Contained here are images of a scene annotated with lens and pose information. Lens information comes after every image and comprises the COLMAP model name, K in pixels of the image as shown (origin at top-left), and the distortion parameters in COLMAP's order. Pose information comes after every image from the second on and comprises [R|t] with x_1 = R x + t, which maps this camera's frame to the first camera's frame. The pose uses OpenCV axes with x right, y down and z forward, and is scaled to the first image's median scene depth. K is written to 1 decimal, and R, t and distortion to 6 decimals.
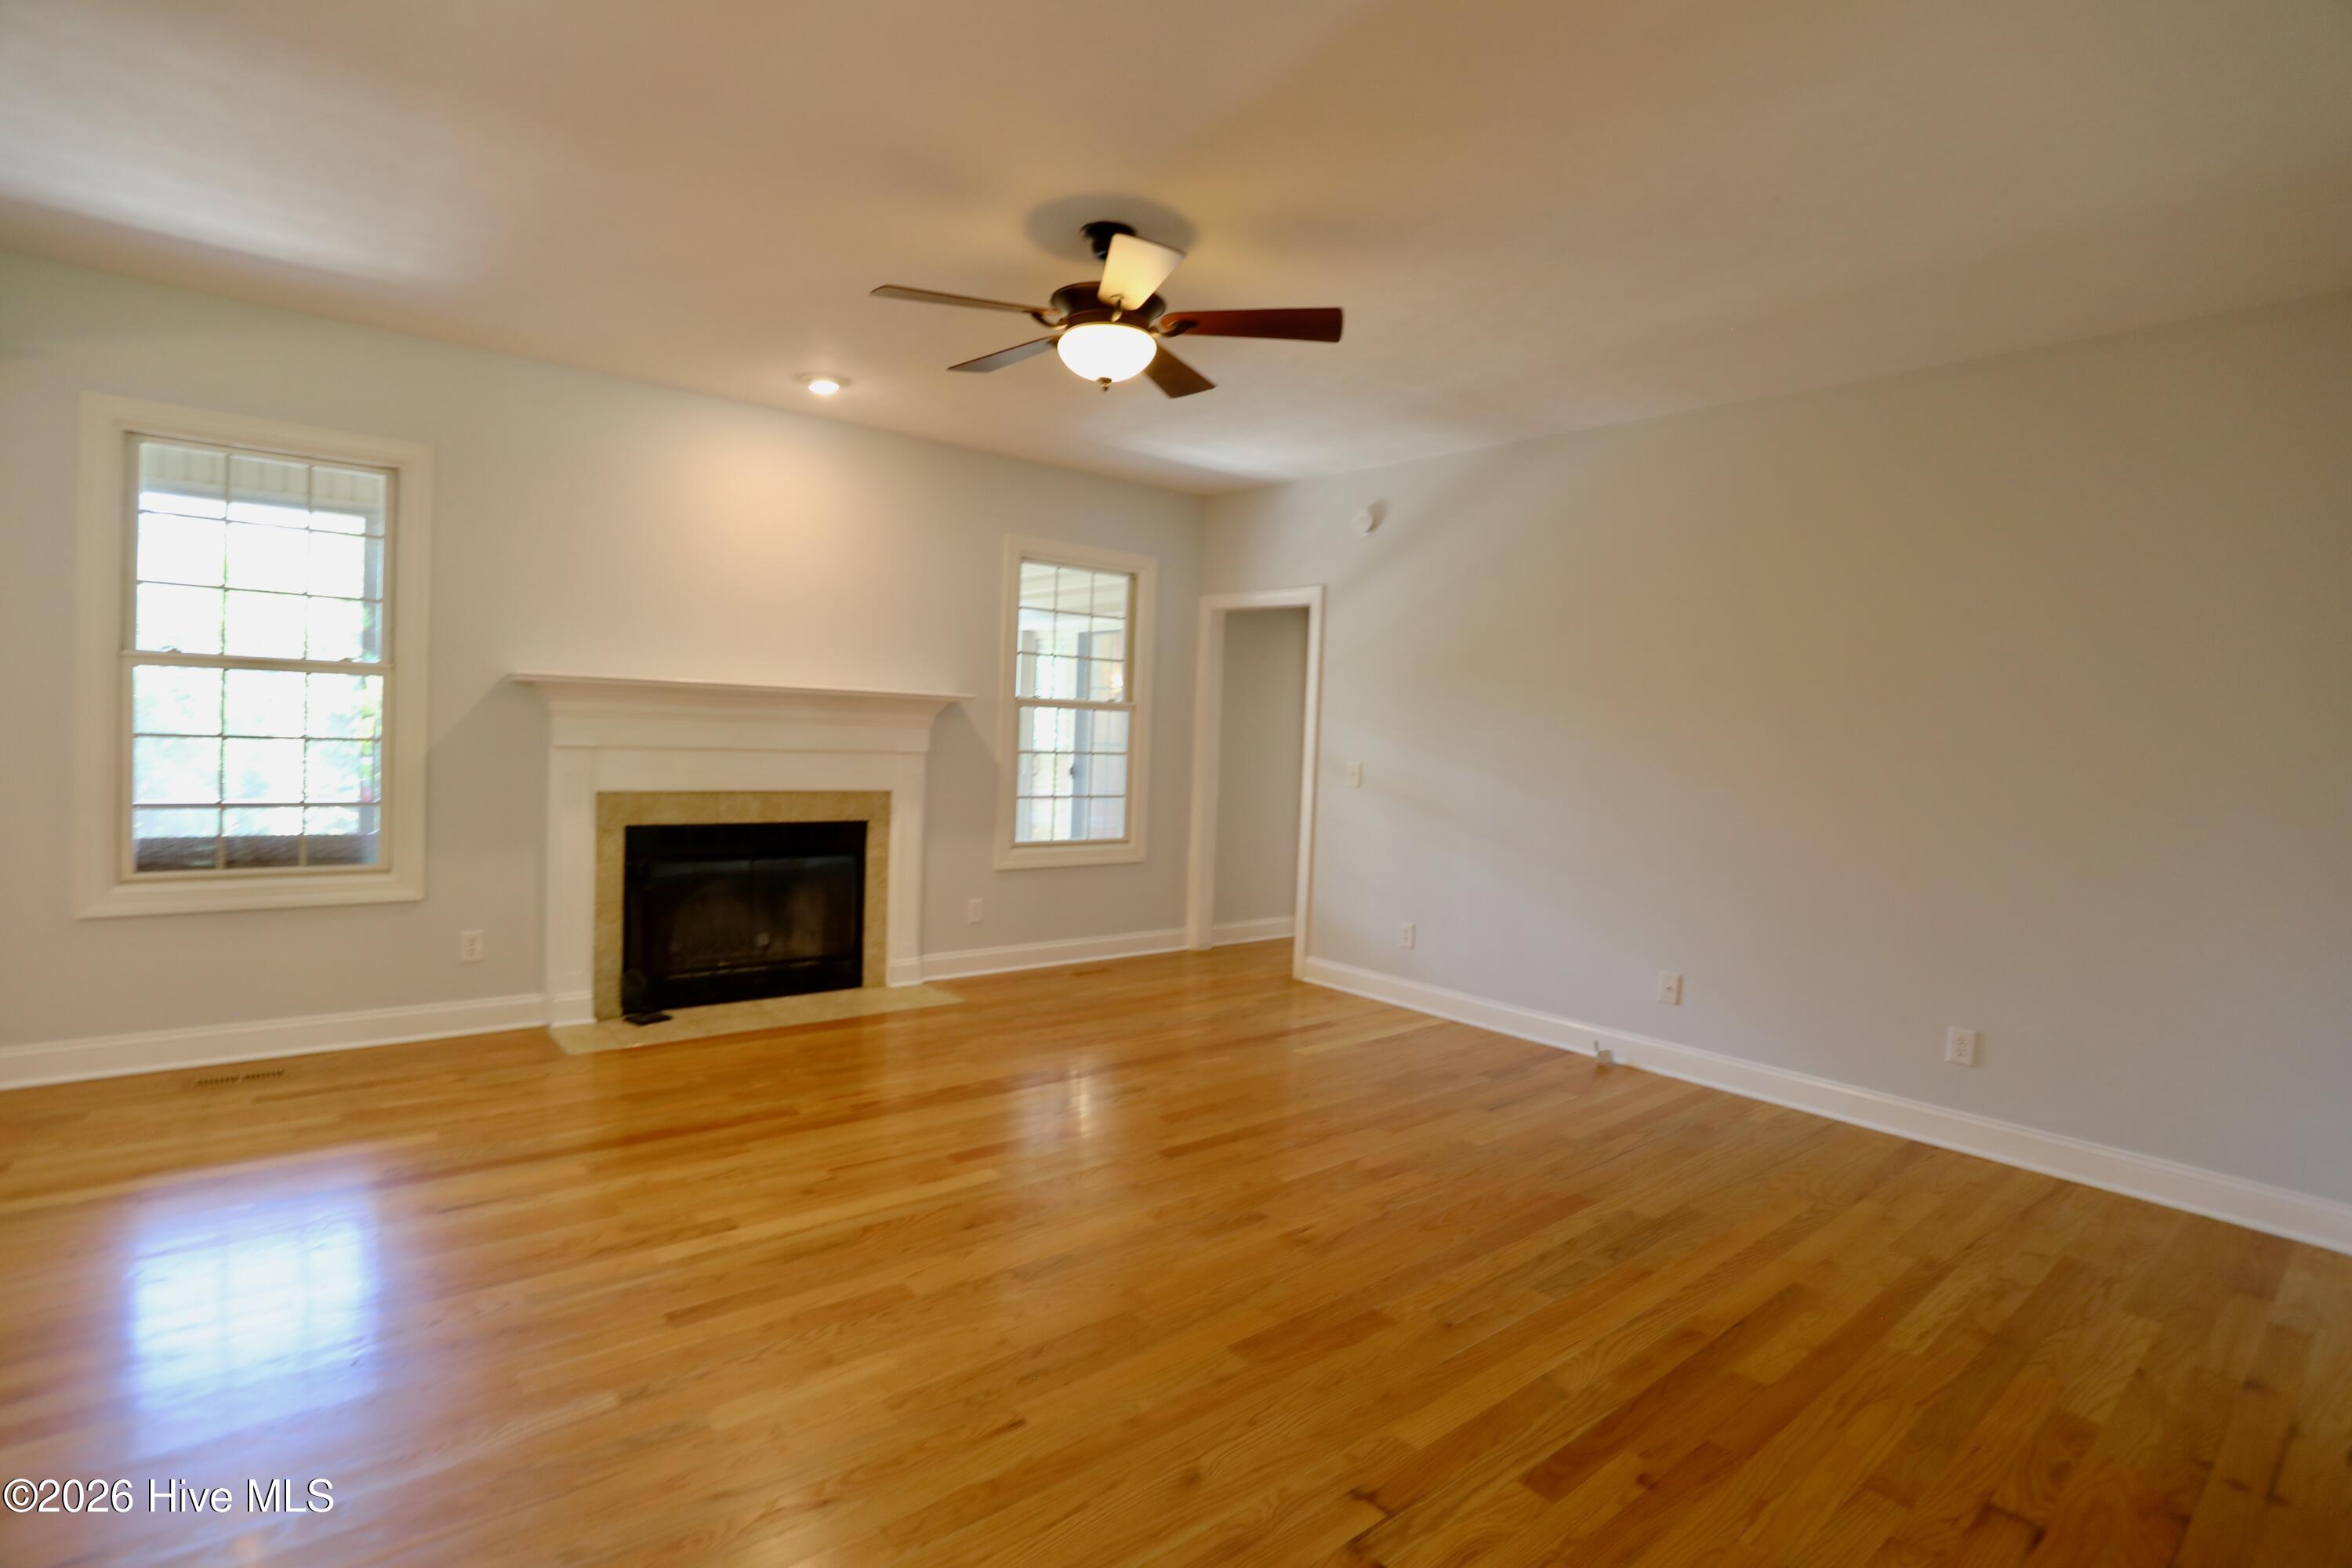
lens RADIAL K [[1155.5, 0, 1174.3], [0, 1155.5, 763.7], [0, 0, 1]] dist [-0.050484, 0.017566]
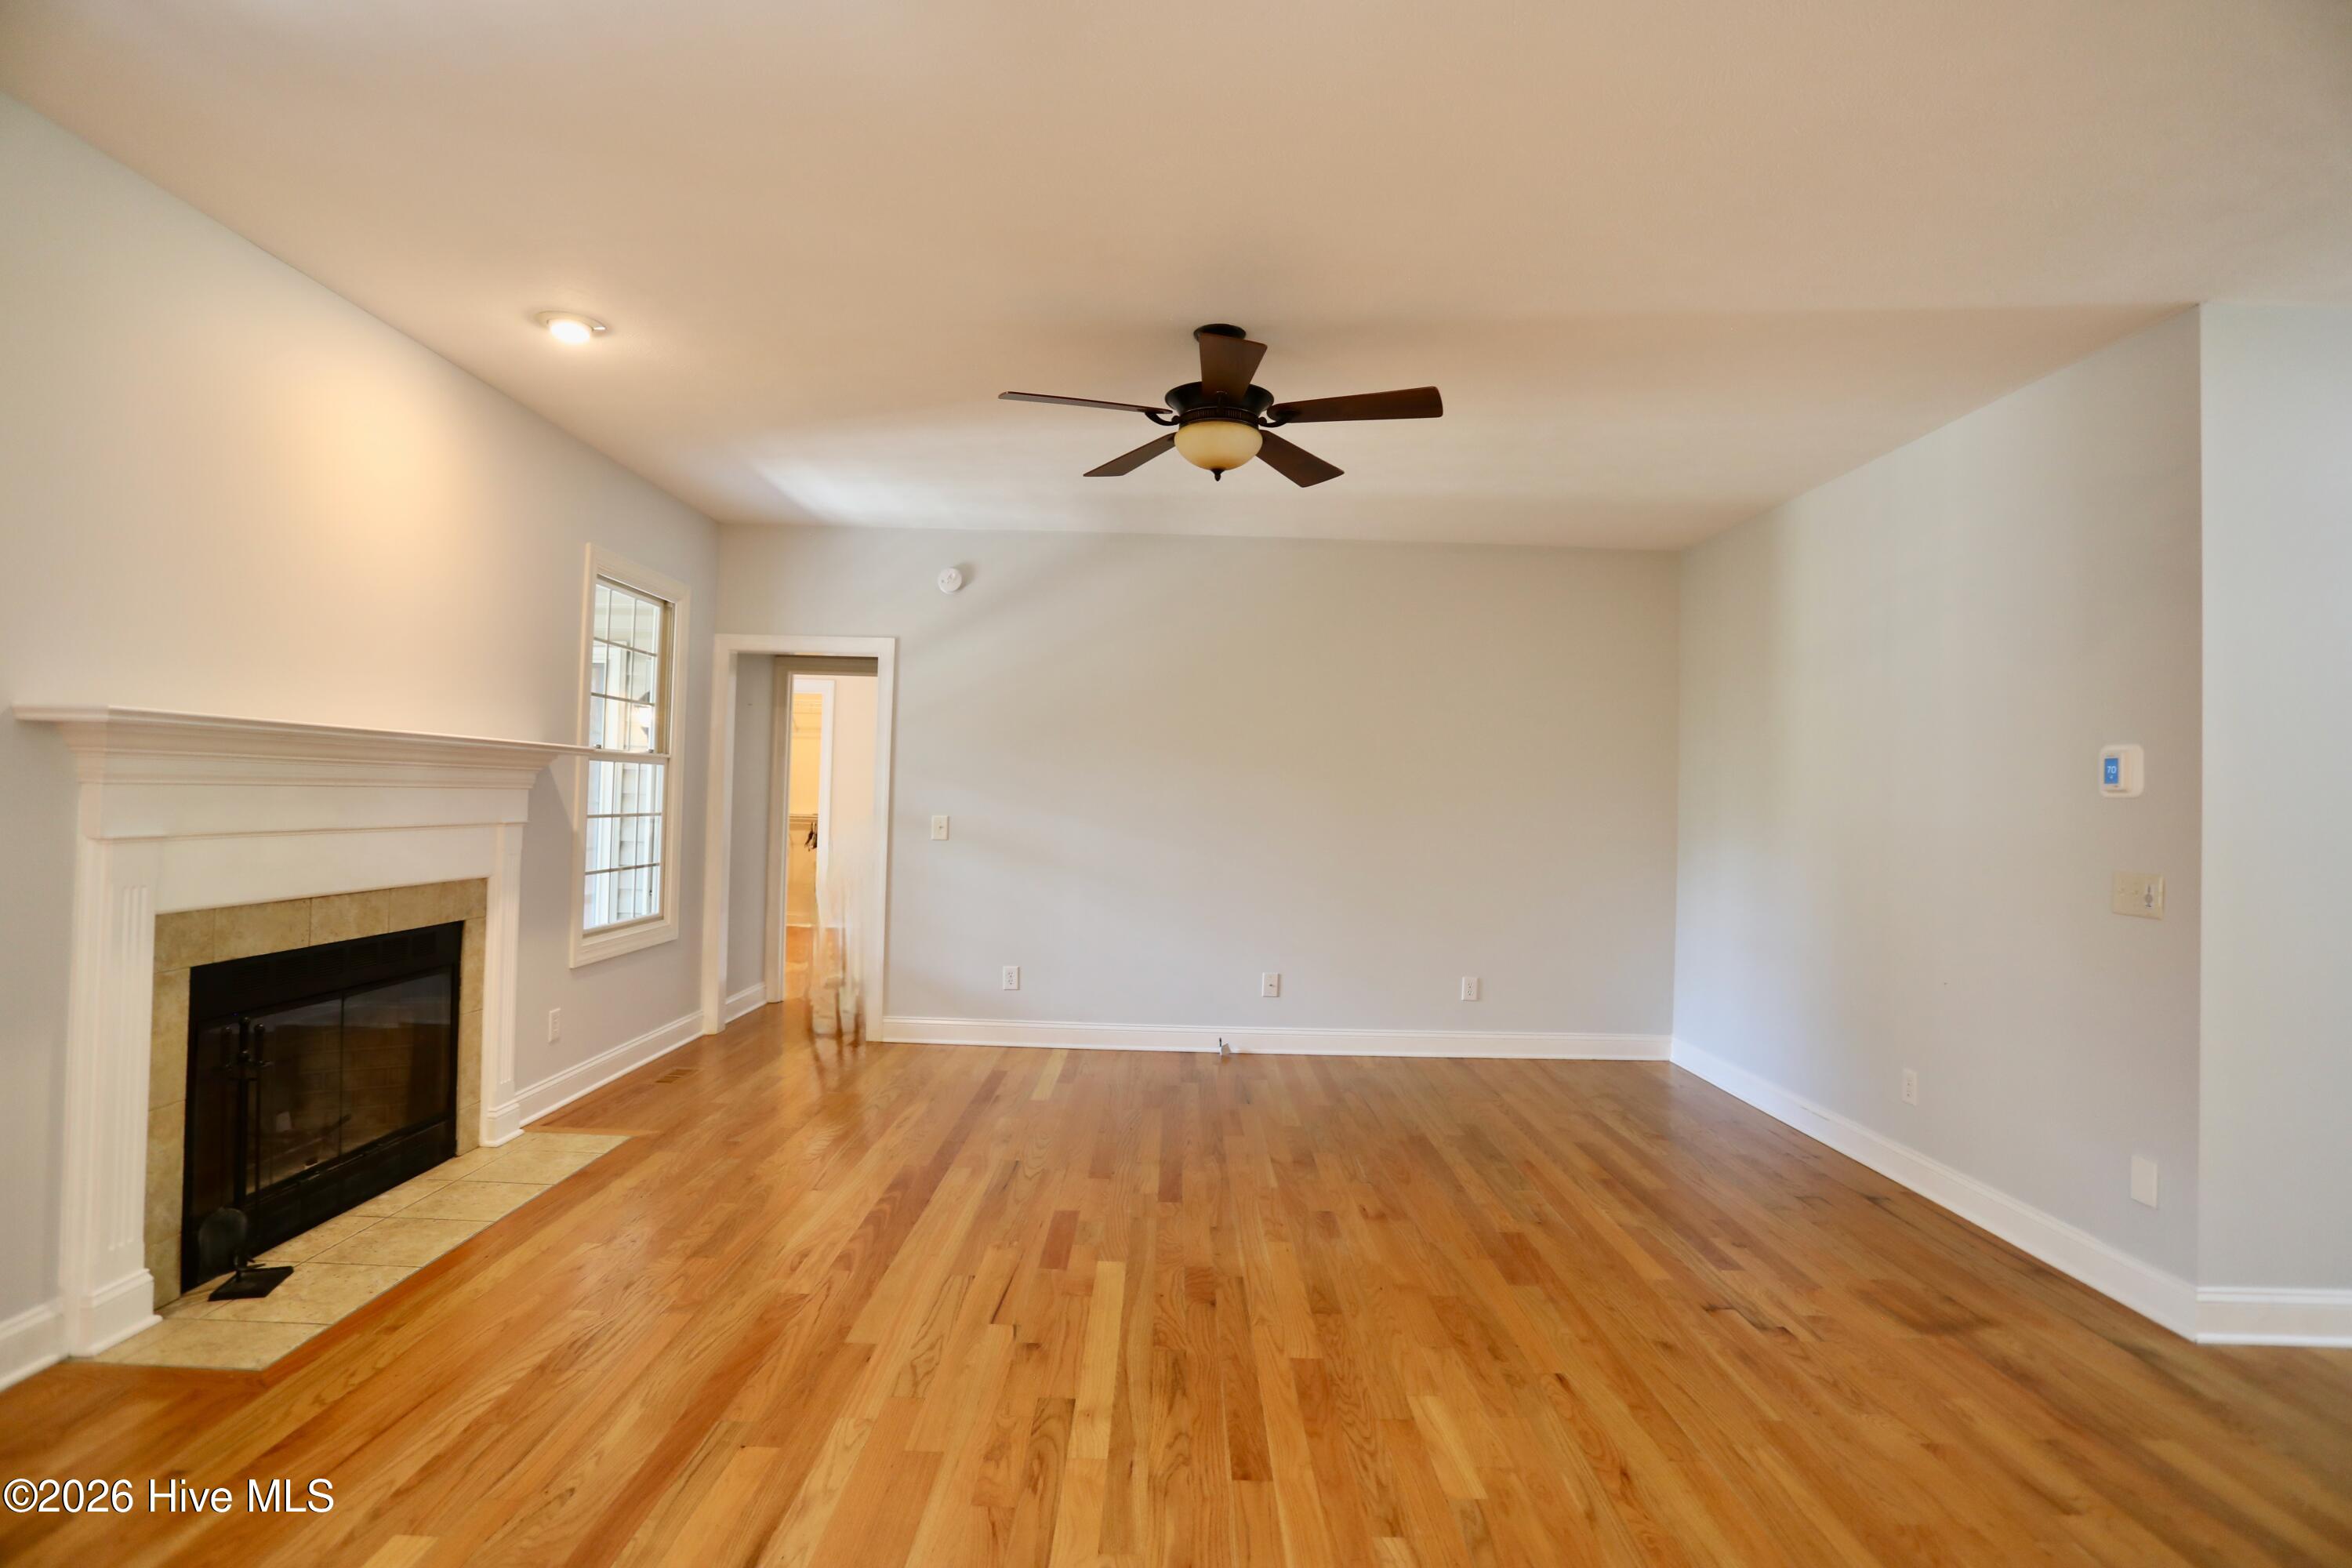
lens RADIAL K [[1155.5, 0, 1178.1], [0, 1155.5, 771.4], [0, 0, 1]] dist [-0.050484, 0.017566]
pose [[0.629348, -0.002953, 0.777118, -0.597423], [0.019168, 0.999748, -0.011724, -0.029314], [-0.776887, 0.022275, 0.629246, 0.237681]]
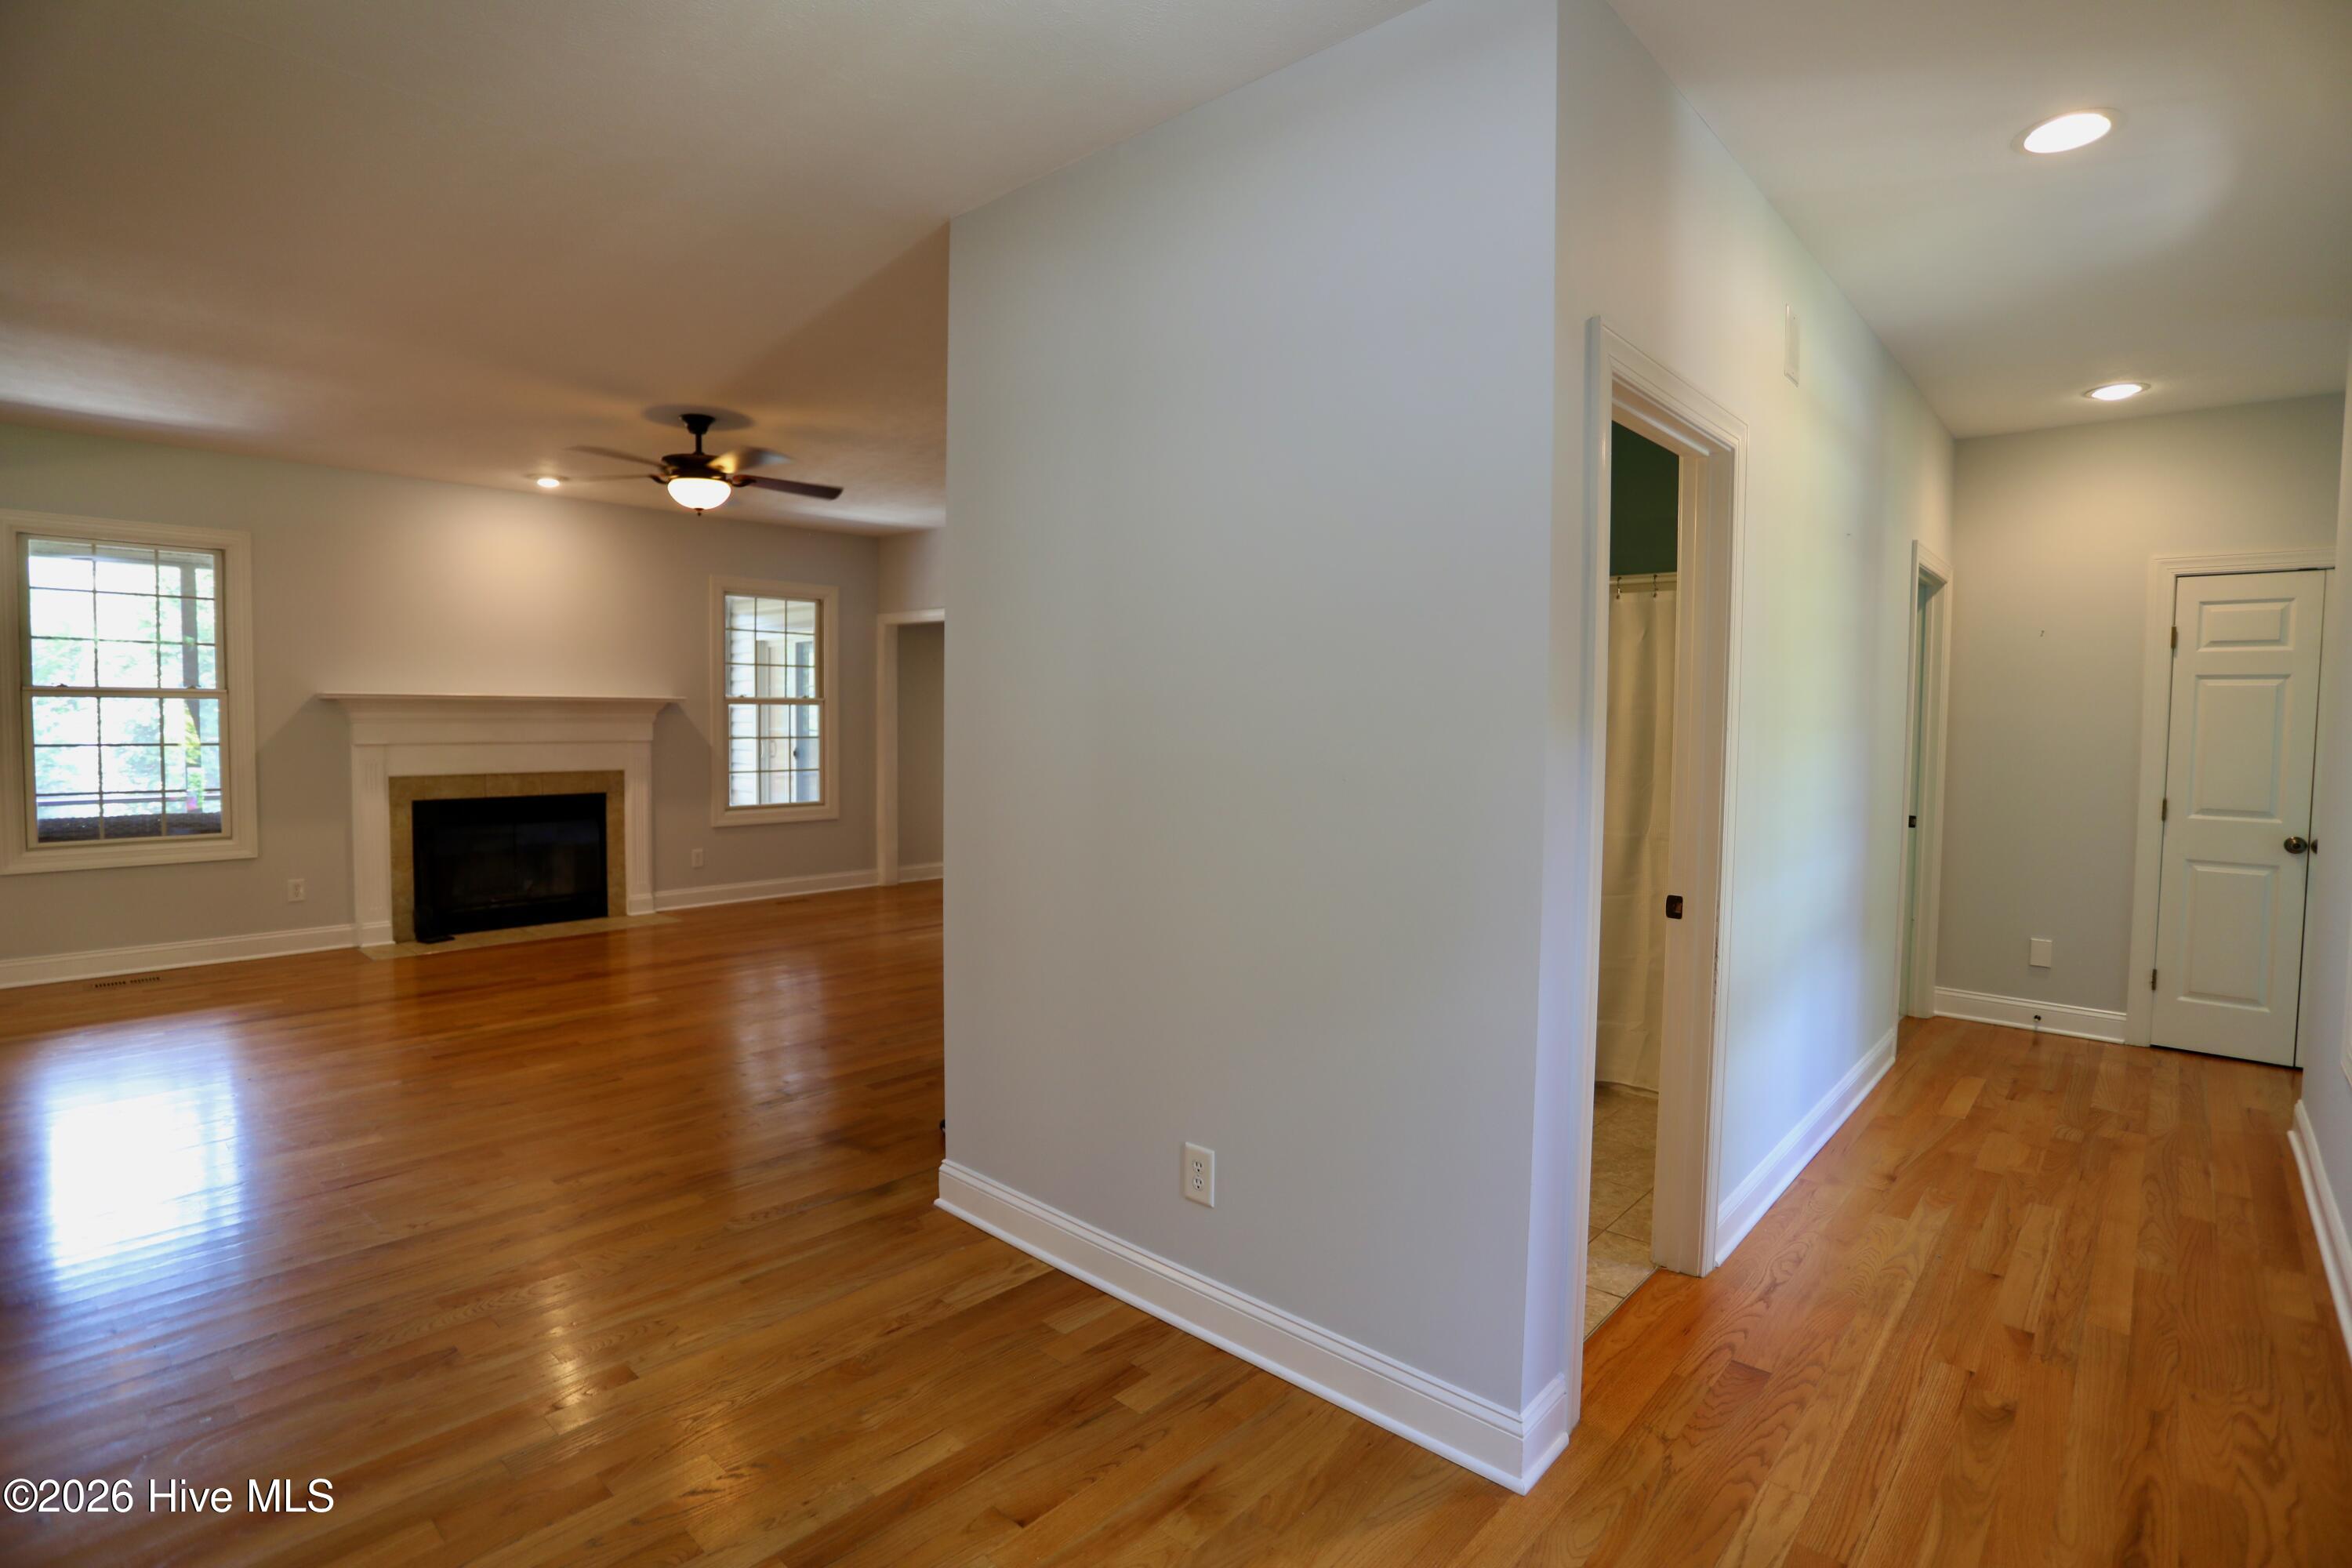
lens RADIAL K [[1155.5, 0, 1177.8], [0, 1155.5, 763.1], [0, 0, 1]] dist [-0.050484, 0.017566]
pose [[0.991088, -0.035752, 0.128325, 0.254837], [0.033884, 0.999286, 0.016713, 0.016830], [-0.128831, -0.012216, 0.991591, -0.462448]]
